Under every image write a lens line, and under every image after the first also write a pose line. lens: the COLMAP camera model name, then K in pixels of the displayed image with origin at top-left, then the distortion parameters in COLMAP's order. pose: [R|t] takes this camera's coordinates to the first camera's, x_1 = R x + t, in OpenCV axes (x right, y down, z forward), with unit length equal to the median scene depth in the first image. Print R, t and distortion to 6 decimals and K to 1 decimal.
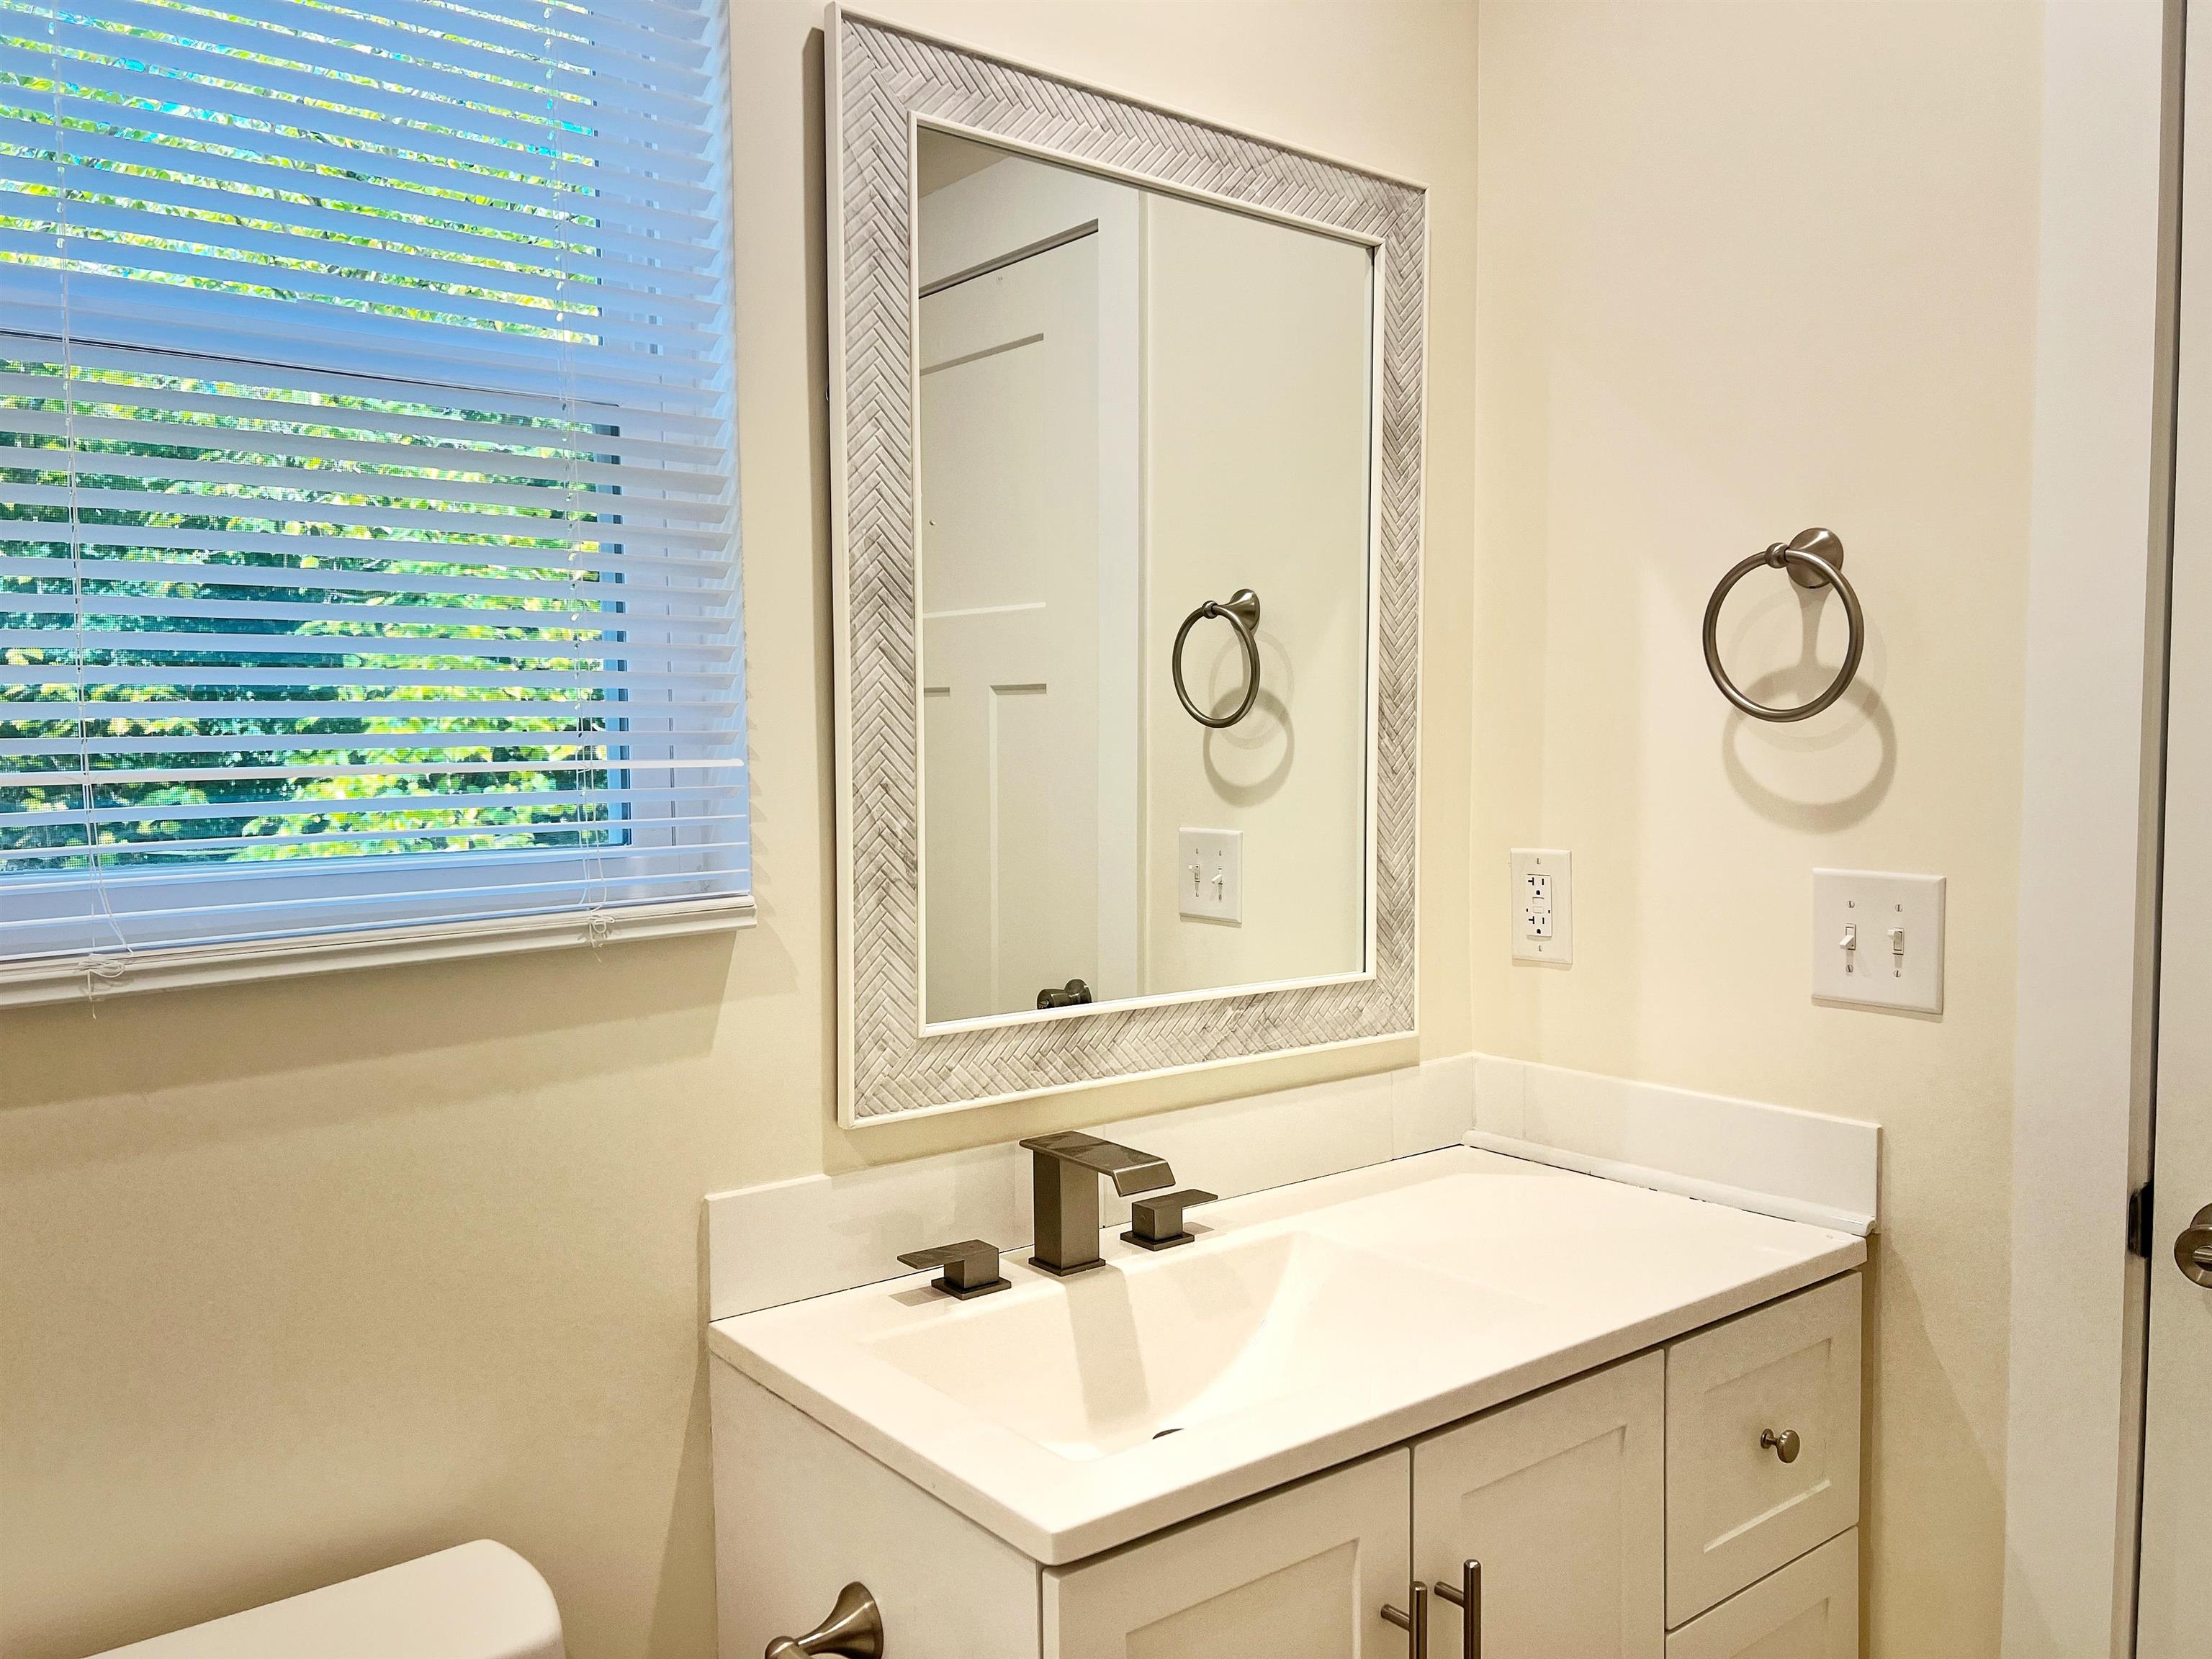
lens RADIAL K [[1681.5, 0, 1108.0], [0, 1681.5, 827.7], [0, 0, 1]] dist [0.075904, -0.074757]
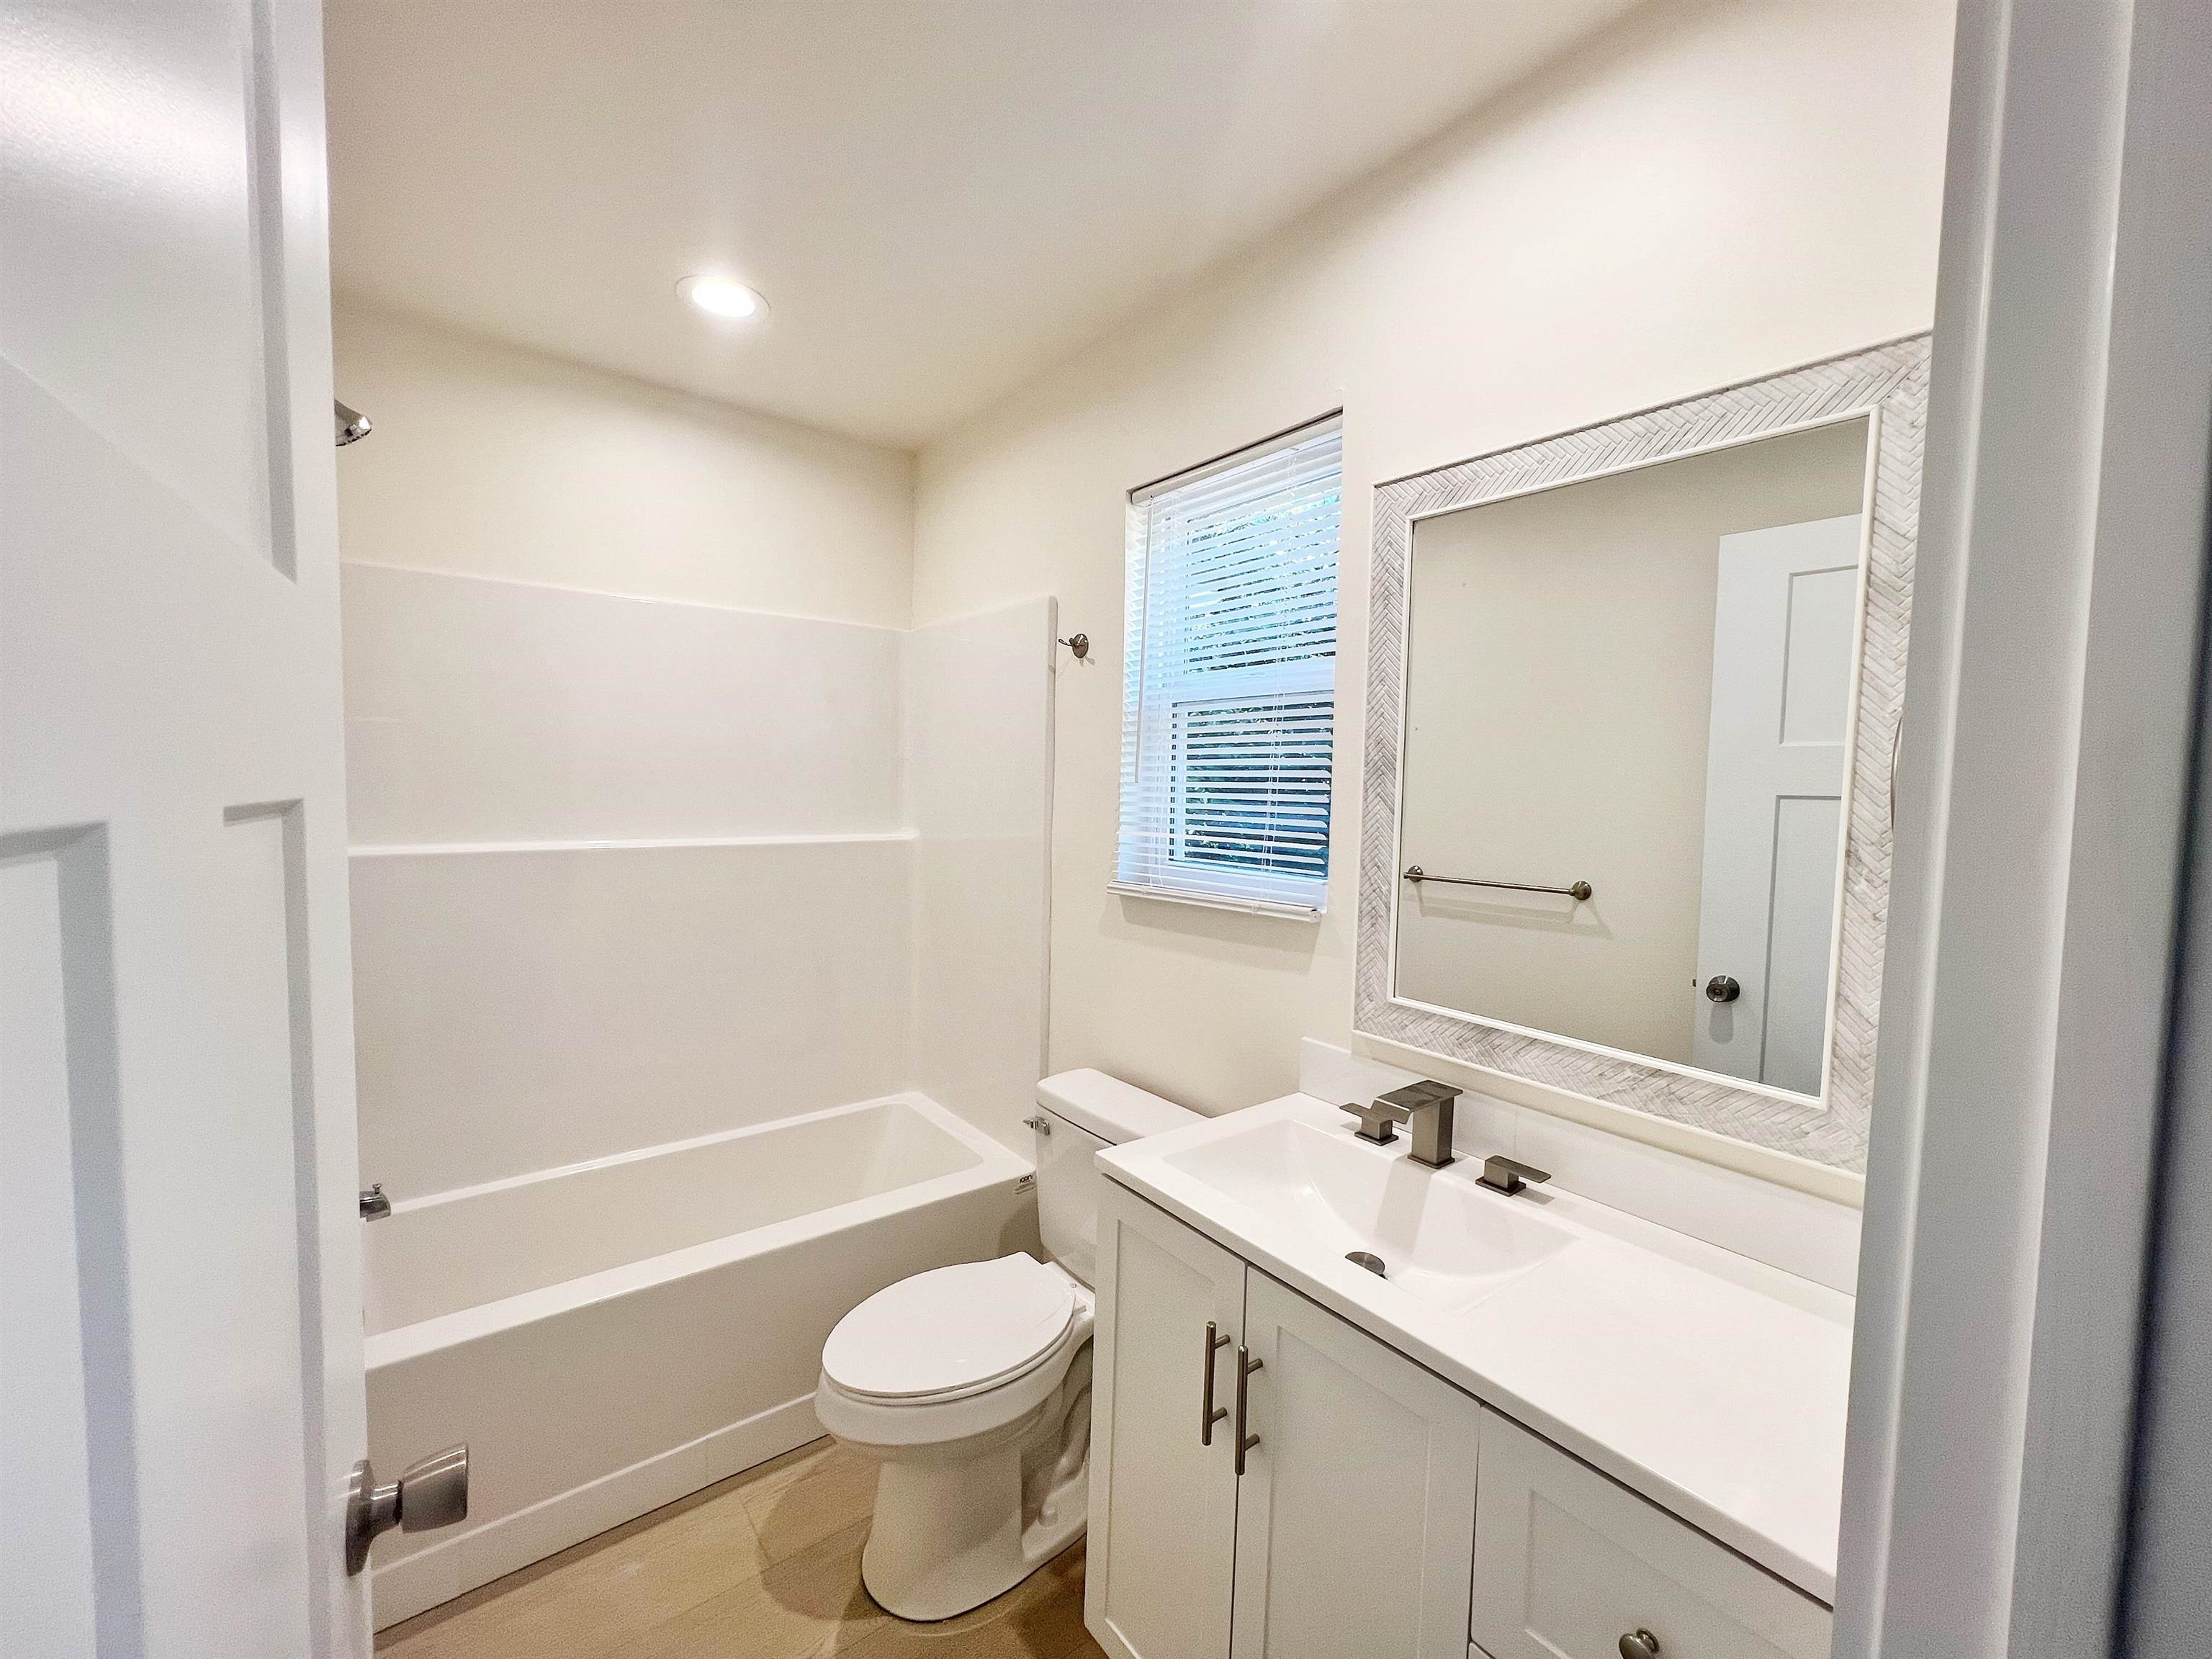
lens RADIAL K [[871.3, 0, 1114.8], [0, 871.3, 835.3], [0, 0, 1]] dist [-0.000053, 0.000036]
pose [[0.009770, 0.067810, -0.997650, 0.803190], [-0.077215, 0.994770, 0.066858, -0.097761], [0.996967, 0.076380, 0.014955, 0.627286]]
